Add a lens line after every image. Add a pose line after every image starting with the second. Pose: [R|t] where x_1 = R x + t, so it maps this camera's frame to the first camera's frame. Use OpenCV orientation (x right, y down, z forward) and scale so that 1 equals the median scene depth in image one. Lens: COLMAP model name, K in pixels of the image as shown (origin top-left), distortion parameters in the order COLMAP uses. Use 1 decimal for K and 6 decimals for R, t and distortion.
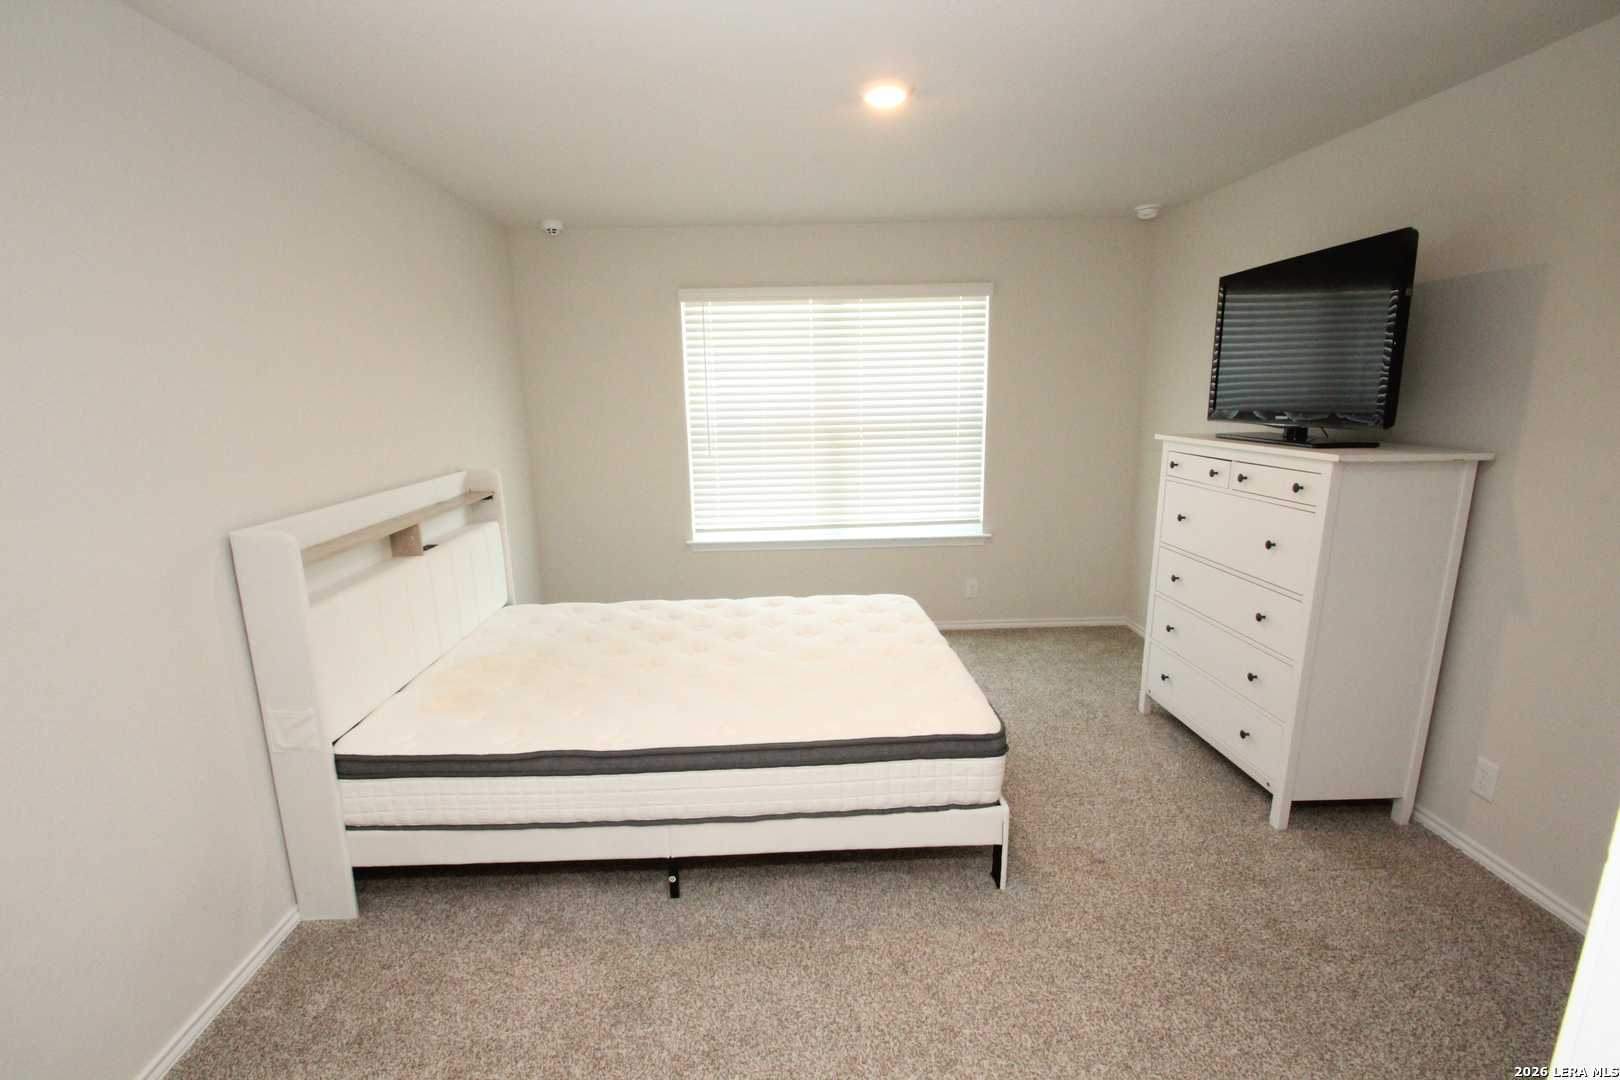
lens RADIAL K [[754.7, 0, 786.2], [0, 754.7, 552.2], [0, 0, 1]] dist [0.013795, -0.014518]
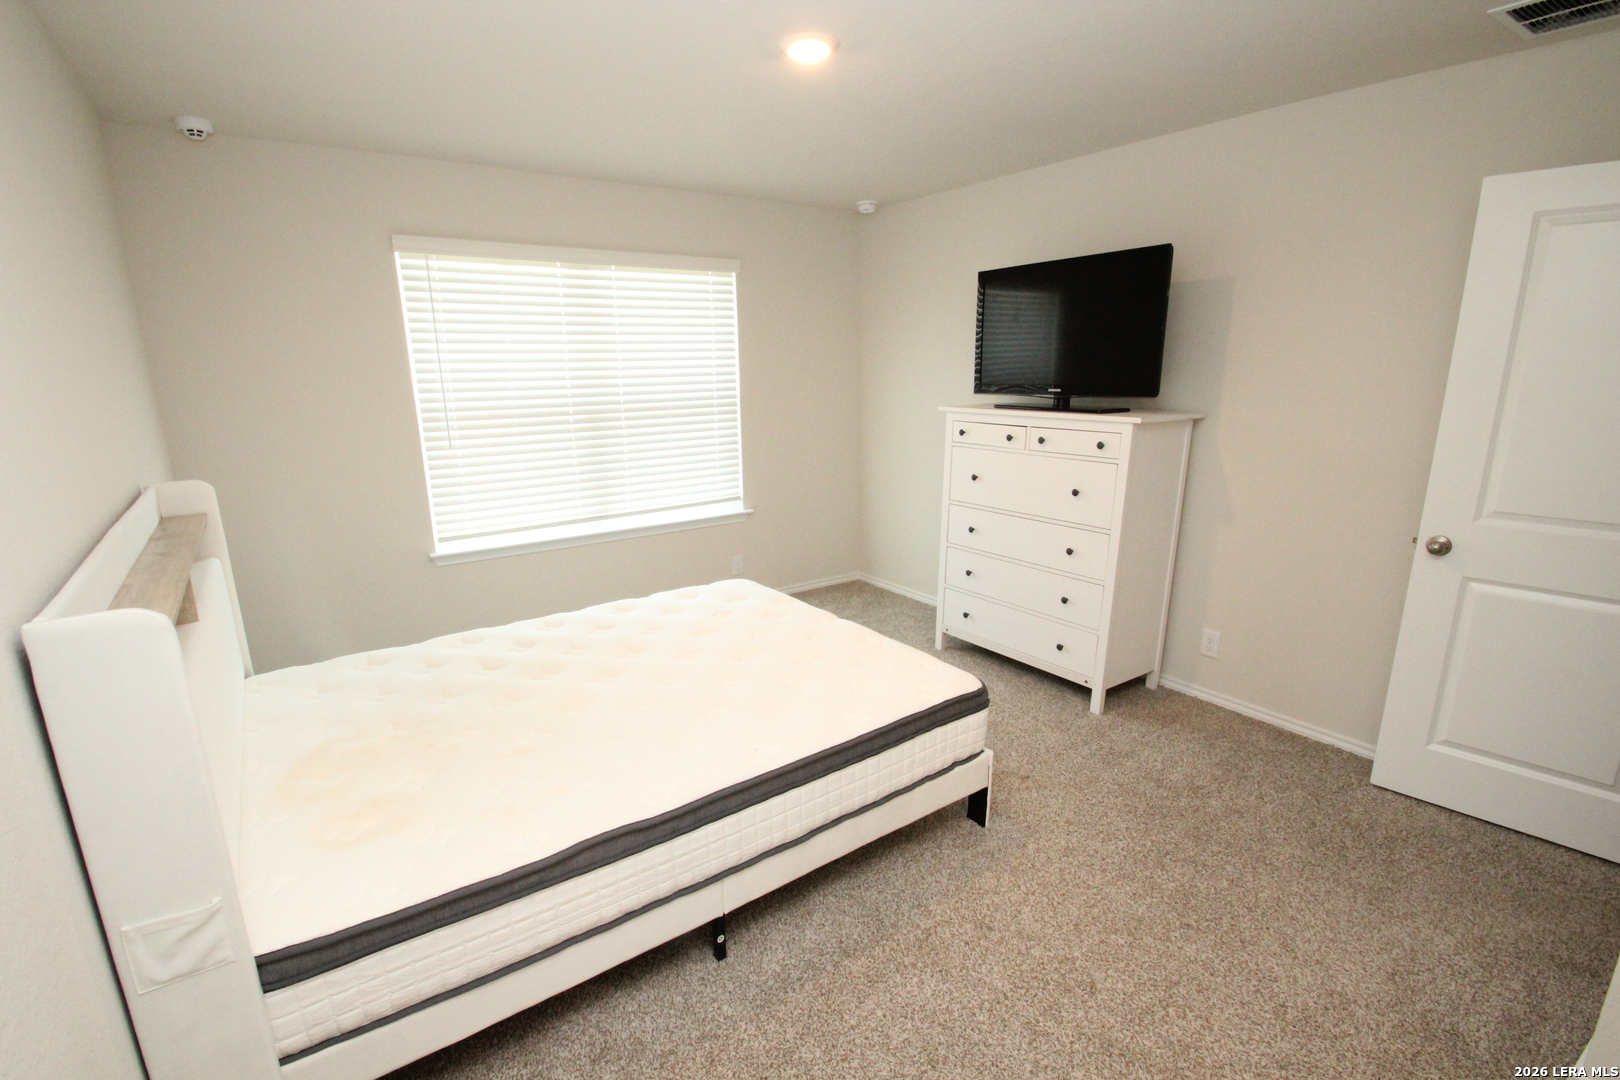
lens RADIAL K [[754.7, 0, 786.2], [0, 754.7, 552.2], [0, 0, 1]] dist [0.013795, -0.014518]
pose [[0.834738, -0.125747, 0.536097, -0.312386], [0.111728, 0.992003, 0.058716, -0.027560], [-0.539193, 0.010885, 0.842112, 0.148884]]
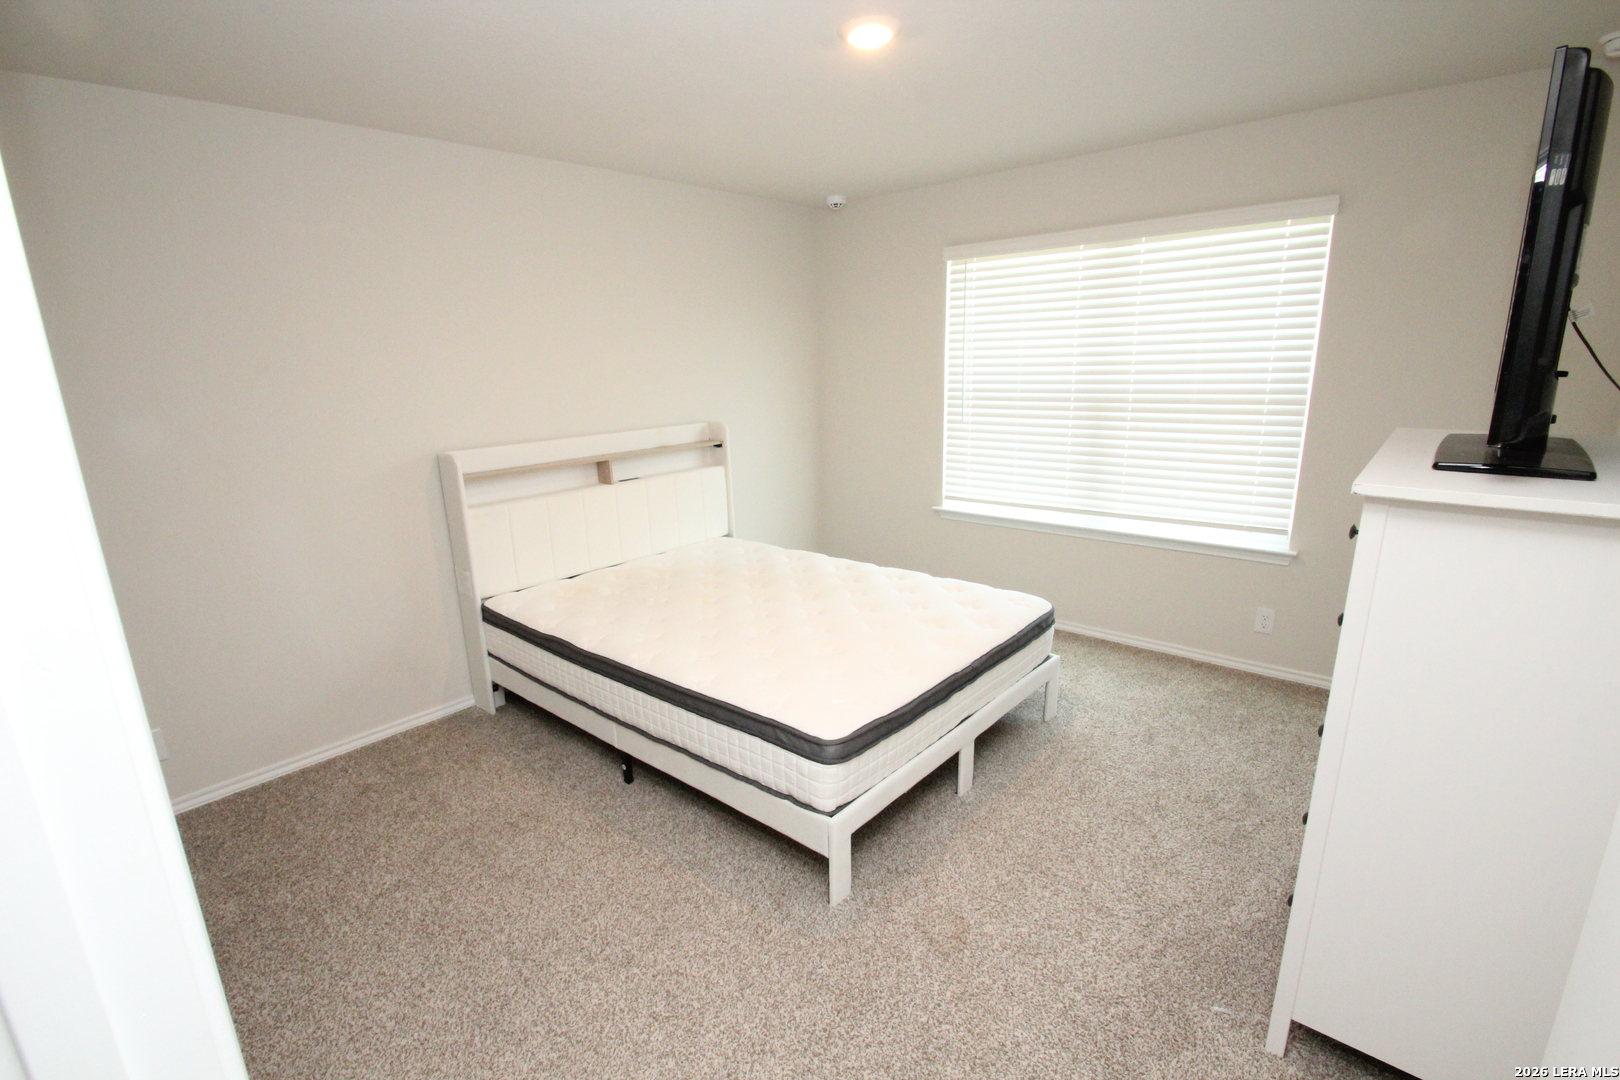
lens RADIAL K [[754.7, 0, 786.2], [0, 754.7, 552.2], [0, 0, 1]] dist [0.013795, -0.014518]
pose [[0.726052, 0.172398, -0.665678, 0.506475], [-0.130471, 0.985015, 0.112795, -0.053290], [0.675148, 0.004956, 0.737665, 0.172051]]
